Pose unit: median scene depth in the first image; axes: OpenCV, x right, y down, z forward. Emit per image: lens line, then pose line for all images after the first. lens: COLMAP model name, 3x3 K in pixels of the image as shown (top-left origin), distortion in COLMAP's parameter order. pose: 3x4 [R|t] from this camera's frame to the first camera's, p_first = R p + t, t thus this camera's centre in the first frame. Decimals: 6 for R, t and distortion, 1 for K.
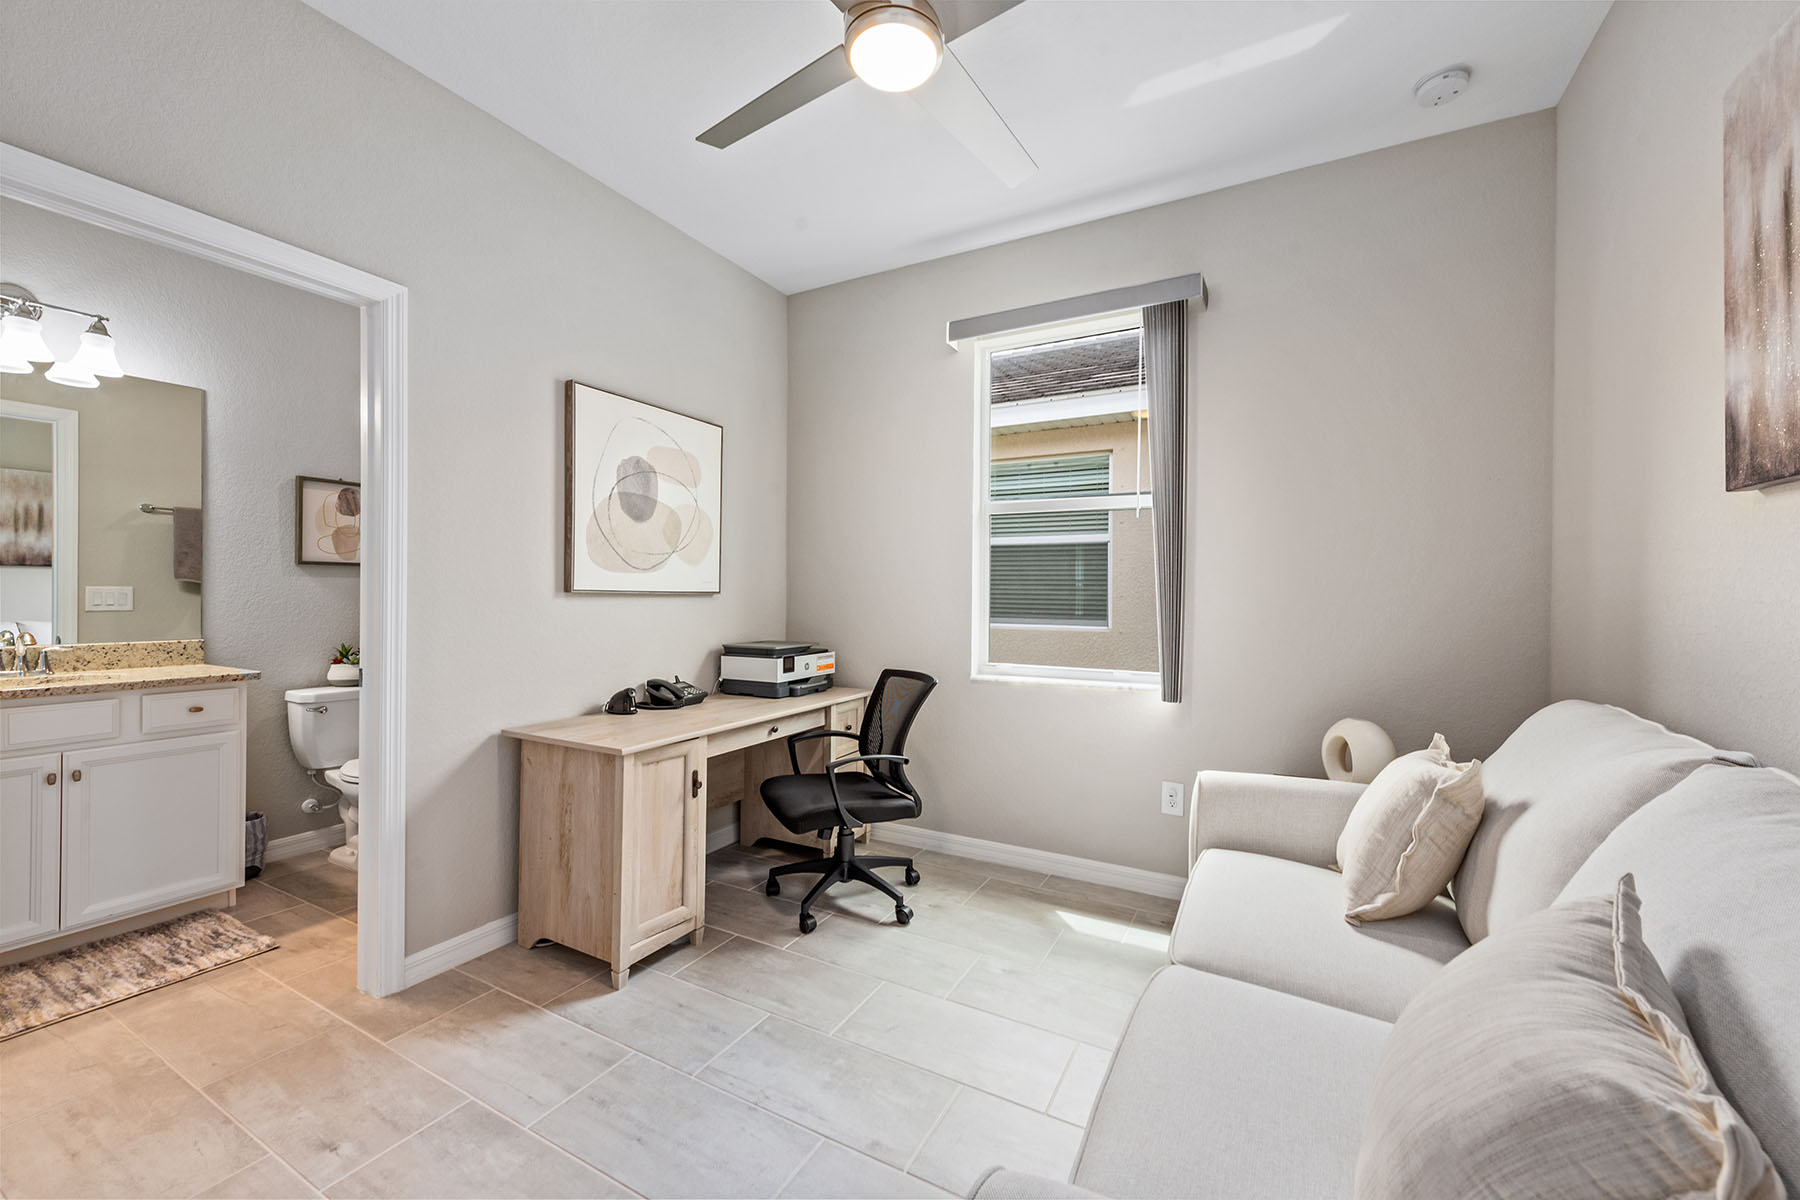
lens RADIAL K [[707.0, 0, 900.0], [0, 707.0, 601.4], [0, 0, 1]] dist [0.002233, 0.000343]
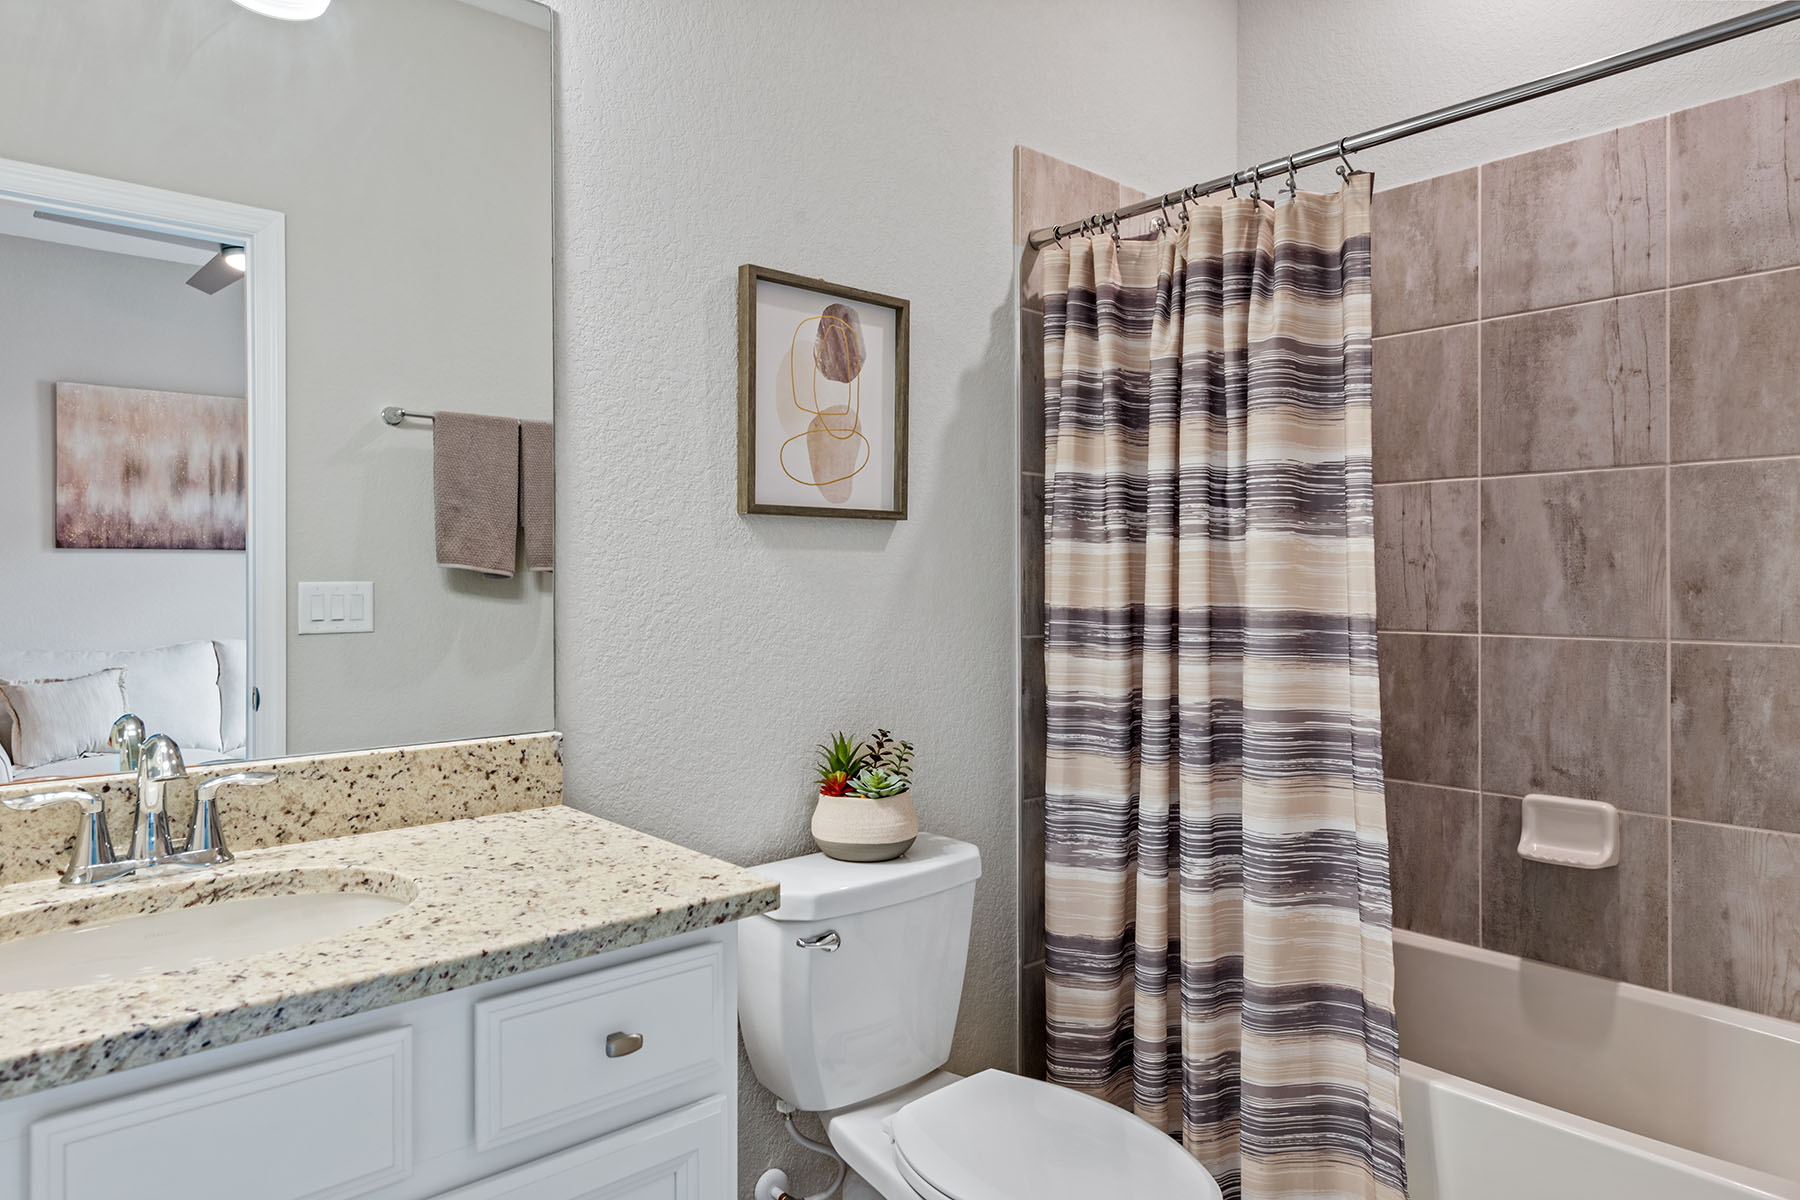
lens RADIAL K [[1118.3, 0, 902.7], [0, 1118.3, 588.4], [0, 0, 1]] dist [0.012308, 0.001839]
pose [[0.937831, -0.007296, -0.347015, -0.571017], [0.005978, 0.999970, -0.004869, -0.011347], [0.347040, 0.002492, 0.937847, 0.490740]]
